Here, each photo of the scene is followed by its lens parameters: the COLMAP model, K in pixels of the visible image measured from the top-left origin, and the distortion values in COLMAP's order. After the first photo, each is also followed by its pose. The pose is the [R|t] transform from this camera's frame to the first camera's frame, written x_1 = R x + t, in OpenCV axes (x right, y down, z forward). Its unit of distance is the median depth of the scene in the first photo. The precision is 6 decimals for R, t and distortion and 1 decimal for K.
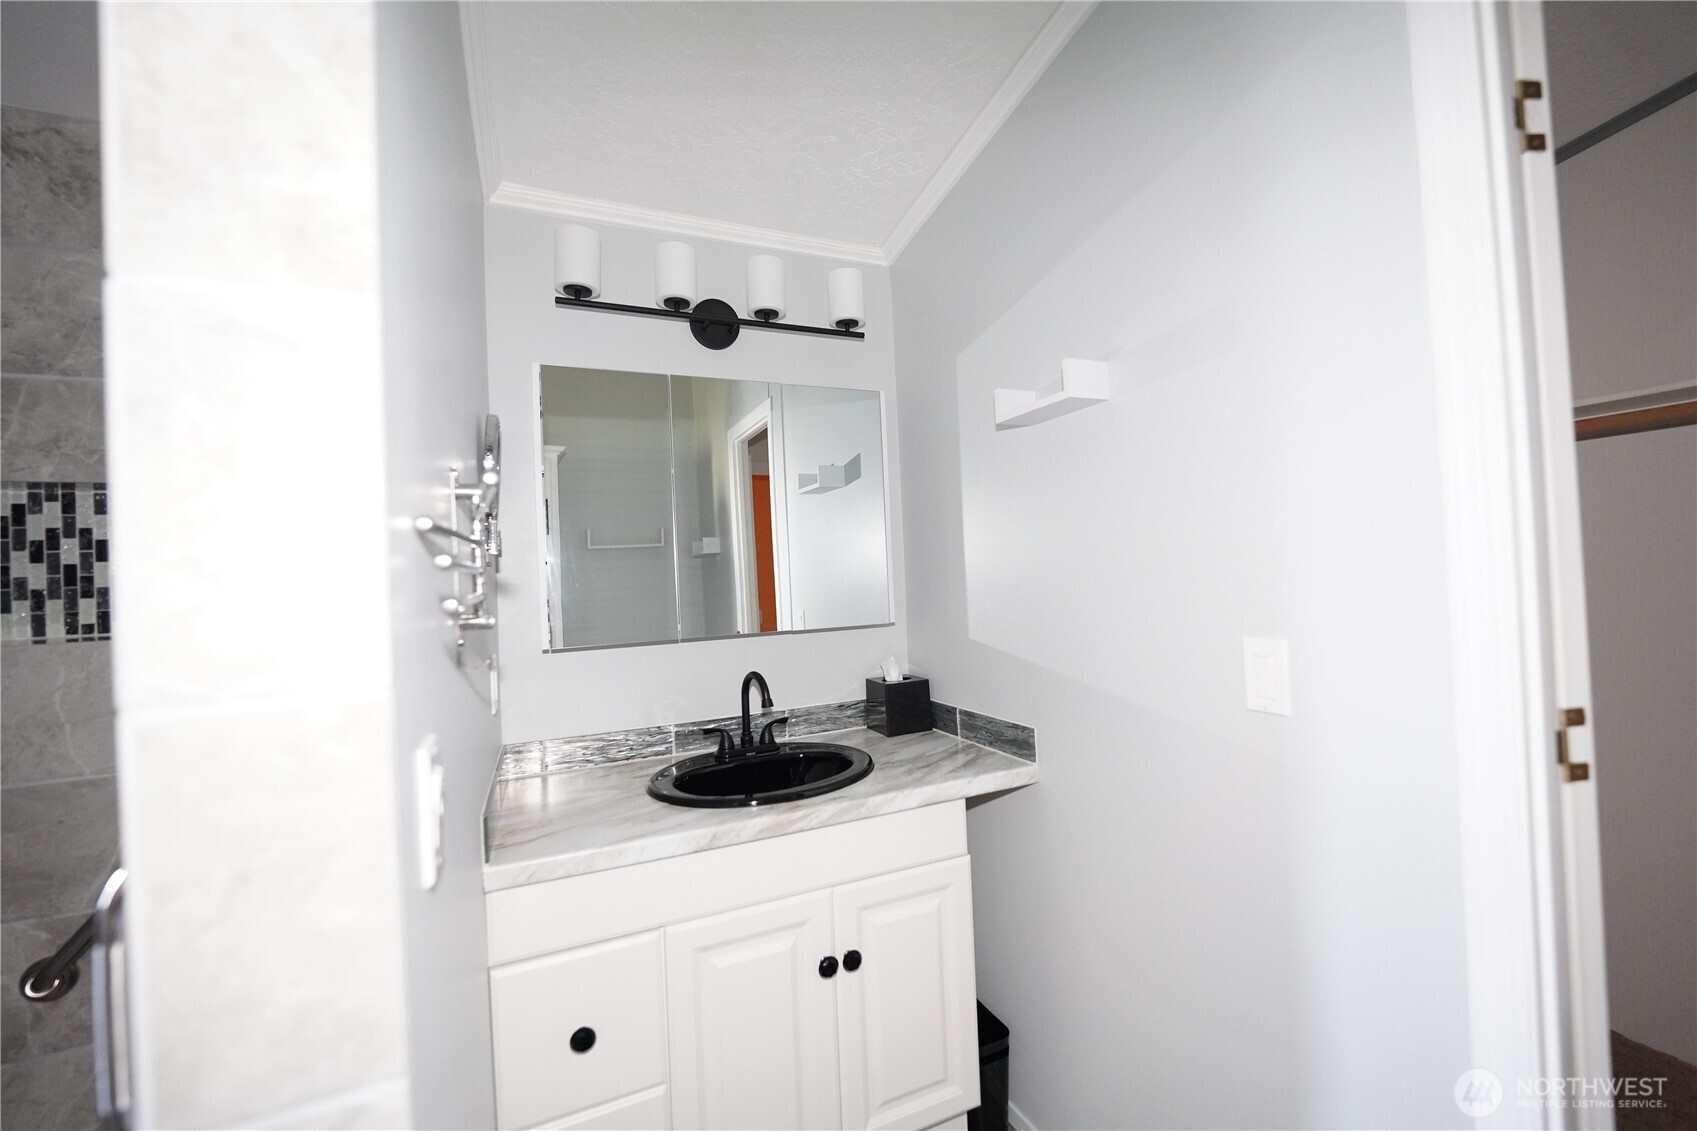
lens RADIAL K [[678.7, 0, 842.8], [0, 678.7, 567.5], [0, 0, 1]] dist [-0.012785, 0.000493]
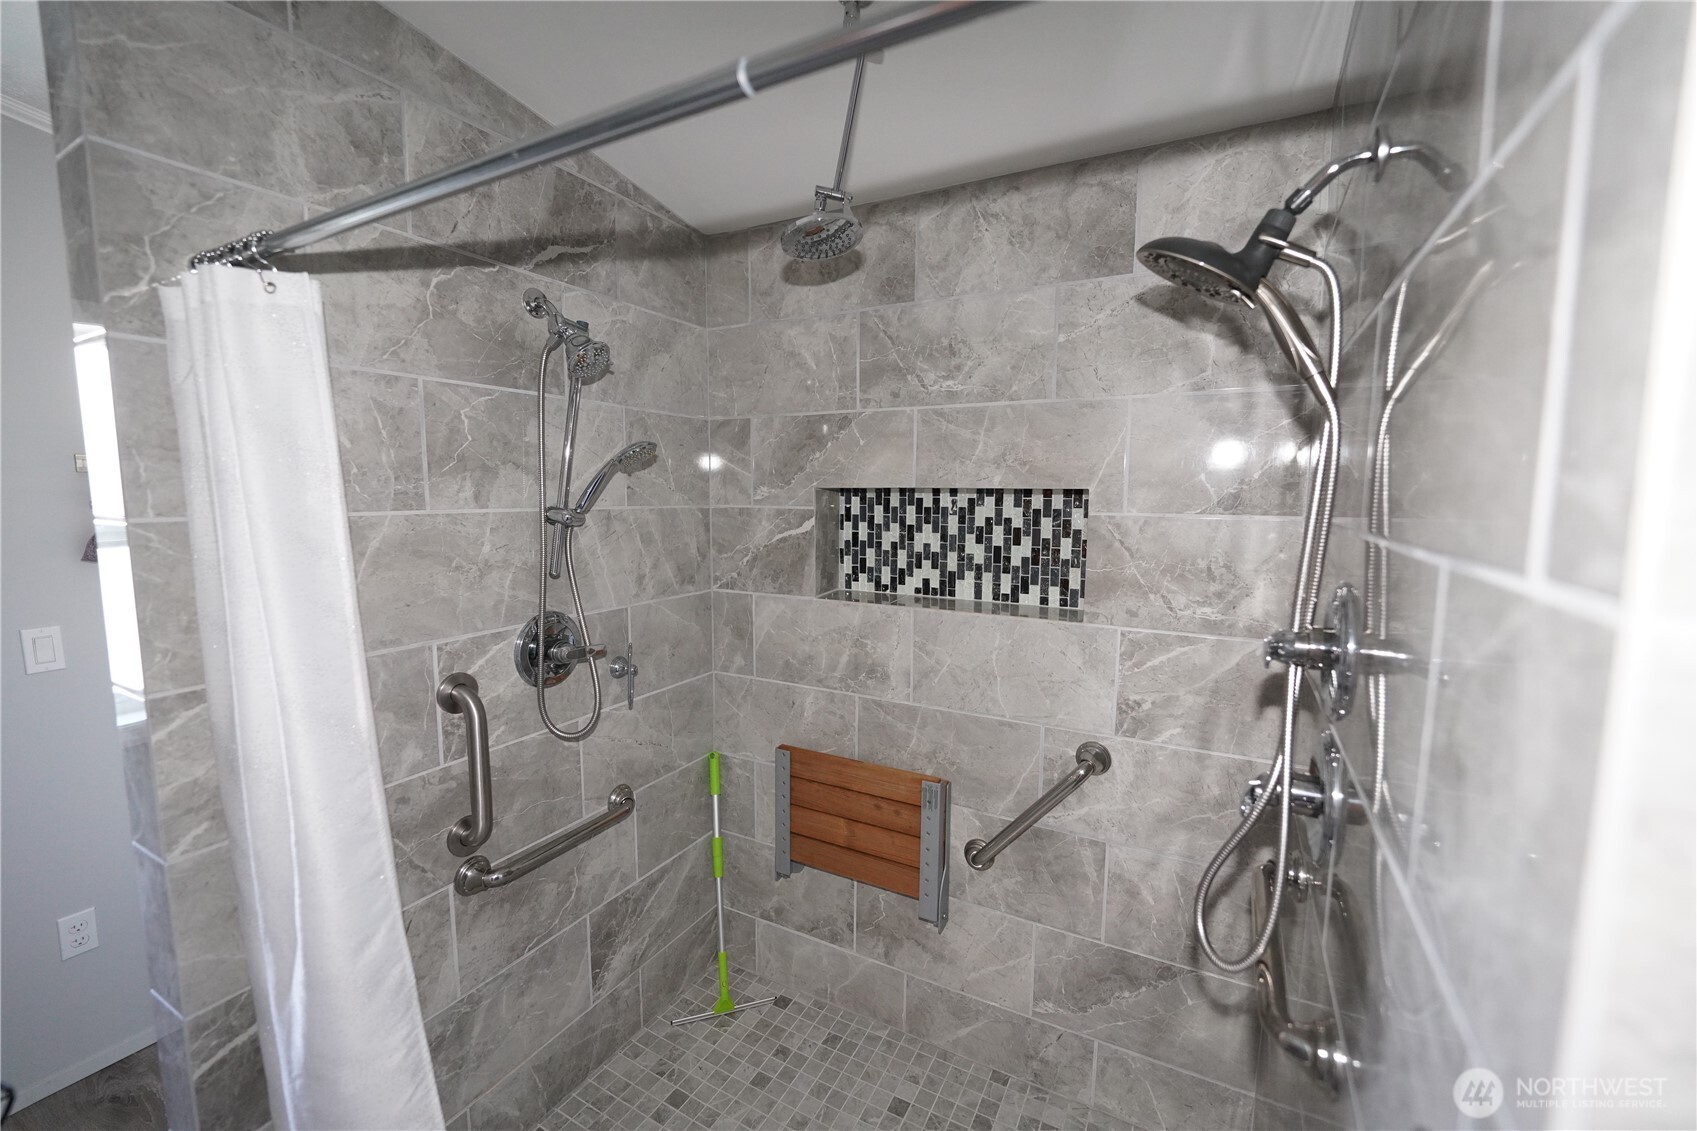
lens RADIAL K [[678.7, 0, 866.0], [0, 678.7, 565.6], [0, 0, 1]] dist [-0.012785, 0.000493]
pose [[0.618603, 0.137068, -0.773655, -0.308390], [-0.025625, 0.987661, 0.154493, -0.163215], [0.785286, -0.075745, 0.614483, 0.003718]]
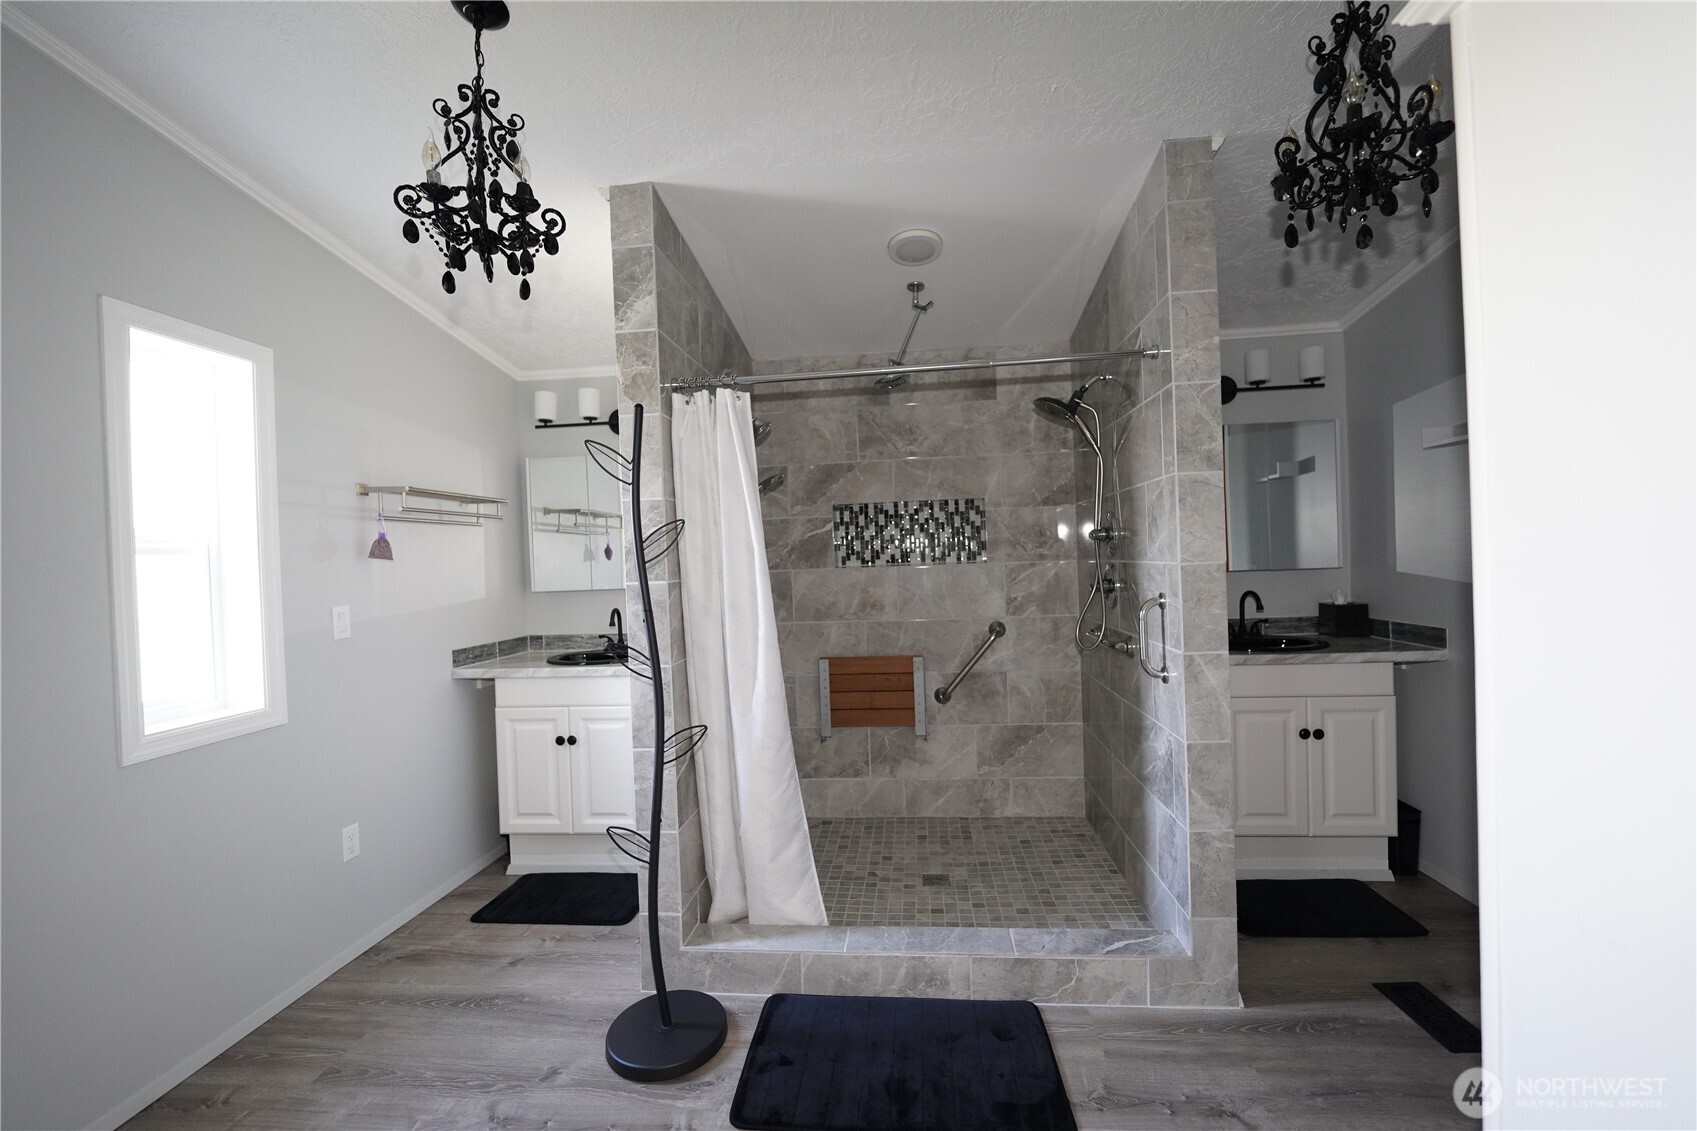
lens RADIAL K [[678.7, 0, 854.1], [0, 678.7, 568.6], [0, 0, 1]] dist [-0.012785, 0.000493]
pose [[0.872991, 0.021335, -0.487270, -0.210751], [0.004105, 0.998686, 0.051081, -0.001564], [0.487720, -0.046593, 0.871756, -1.286923]]
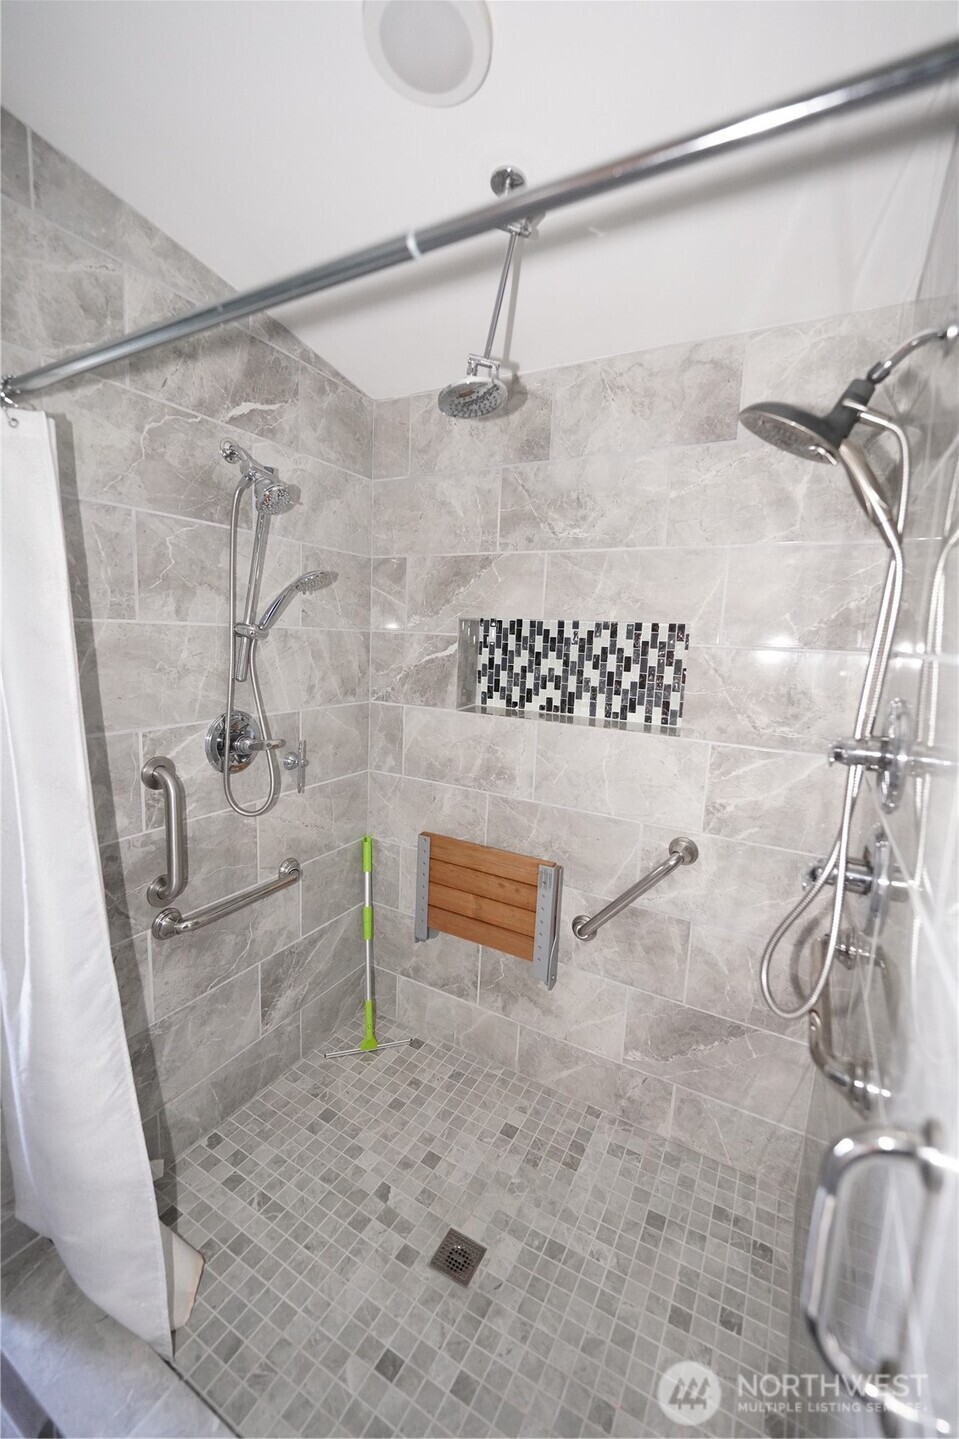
lens RADIAL K [[575.5, 0, 489.6], [0, 575.5, 713.6], [0, 0, 1]] dist [-0.012785, 0.000493]
pose [[0.598872, 0.181317, -0.780049, -0.291826], [-0.060238, 0.981472, 0.181889, -0.133465], [0.798576, -0.061939, 0.598698, -0.004990]]
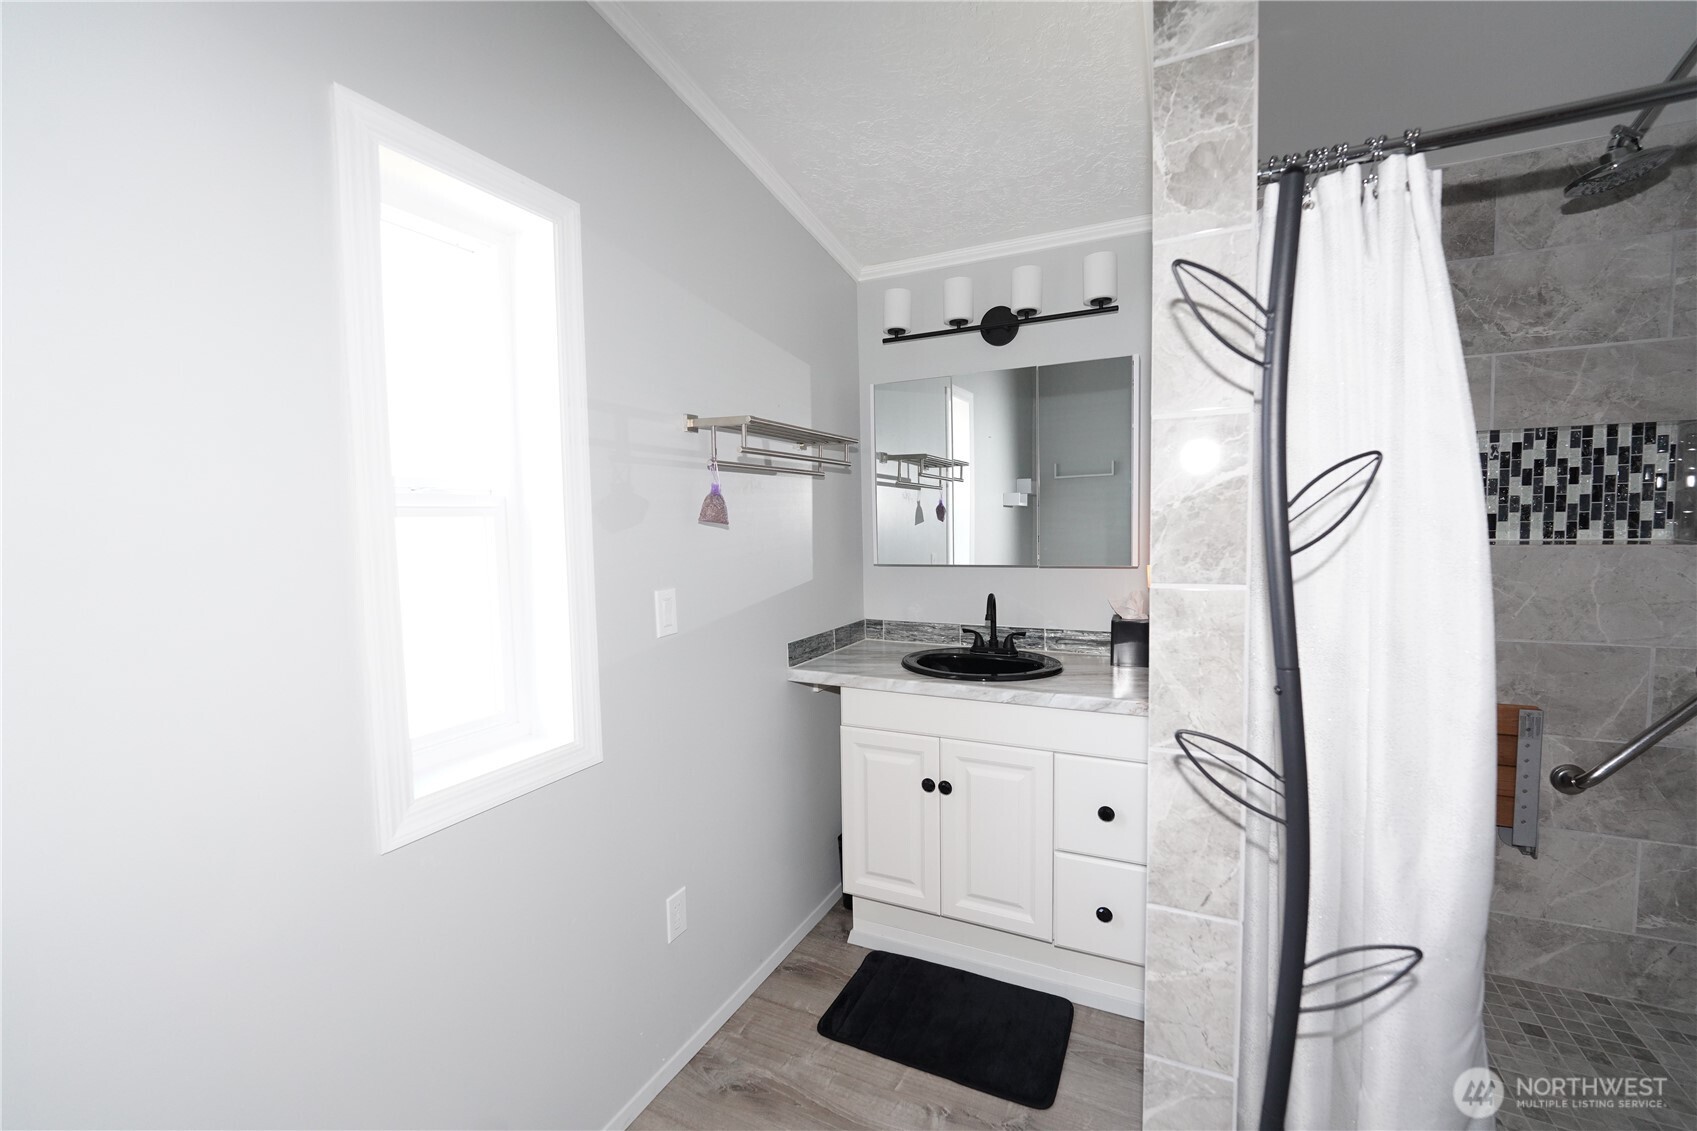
lens RADIAL K [[678.7, 0, 861.8], [0, 678.7, 568.0], [0, 0, 1]] dist [-0.012785, 0.000493]
pose [[0.651004, 0.085944, -0.754193, -1.037333], [0.003342, 0.993236, 0.116068, -0.002272], [0.759067, -0.078081, 0.646313, -0.950798]]
